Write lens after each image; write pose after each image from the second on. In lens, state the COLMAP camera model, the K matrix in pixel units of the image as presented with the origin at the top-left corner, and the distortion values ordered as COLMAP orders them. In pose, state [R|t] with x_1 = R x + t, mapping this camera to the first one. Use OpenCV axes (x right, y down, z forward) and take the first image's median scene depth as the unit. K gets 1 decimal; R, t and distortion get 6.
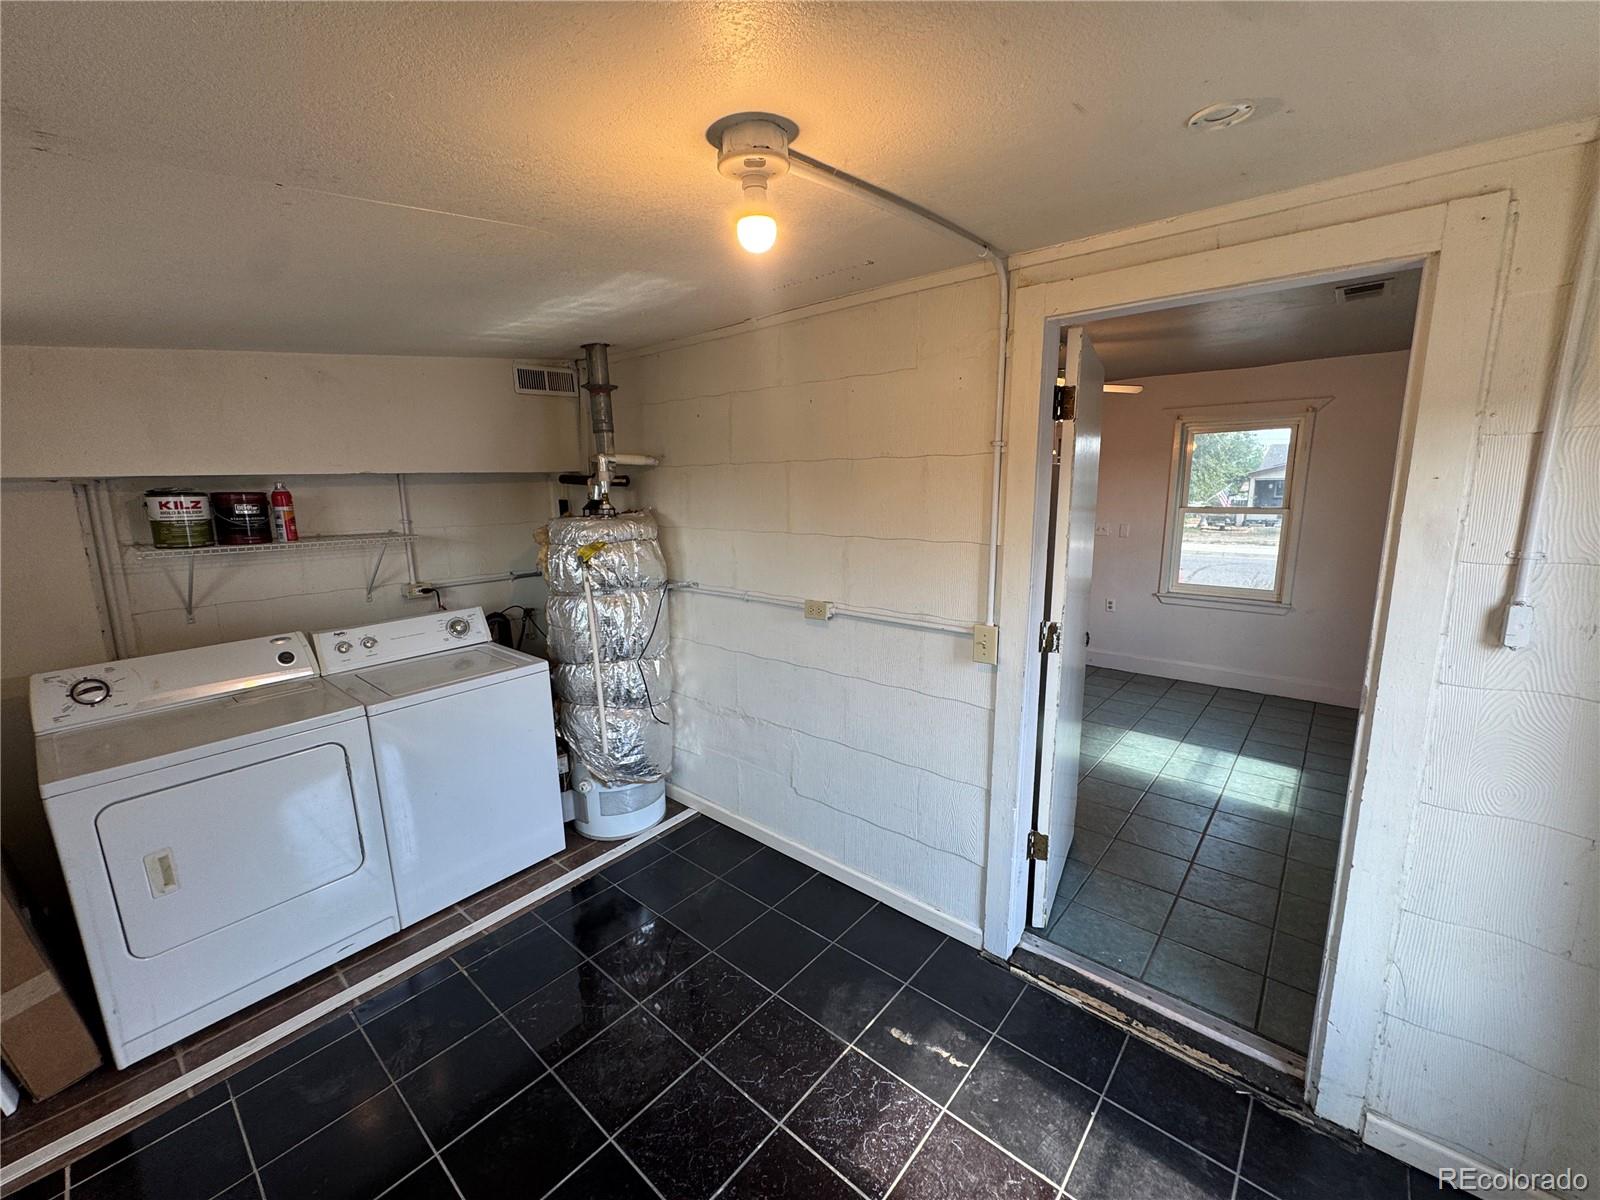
lens RADIAL K [[640.0, 0, 799.7], [0, 640.0, 597.6], [0, 0, 1]] dist [0.001555, -0.000531]
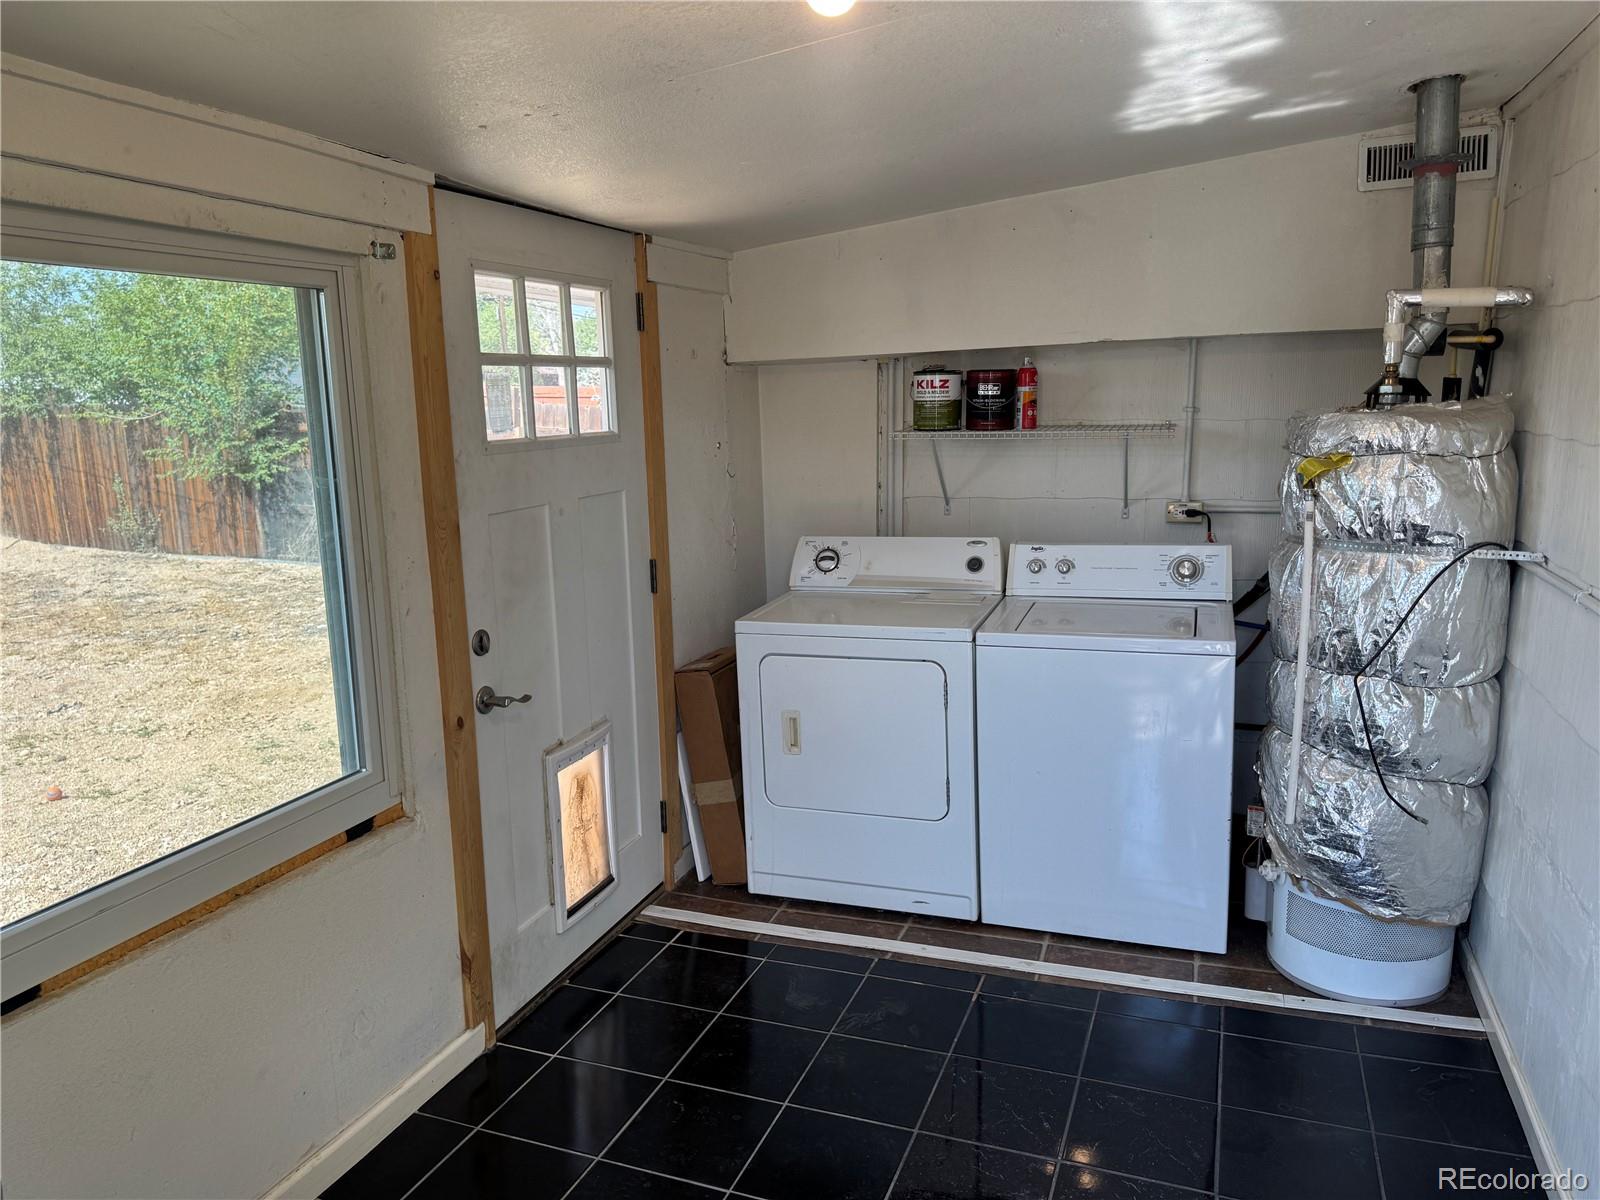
lens RADIAL K [[1122.6, 0, 796.0], [0, 1122.6, 596.2], [0, 0, 1]] dist [0.043656, -0.046839]
pose [[0.339428, 0.177692, -0.923696, 0.479165], [-0.144698, 0.980170, 0.135384, -0.030922], [0.929436, 0.087704, 0.358409, 0.230034]]
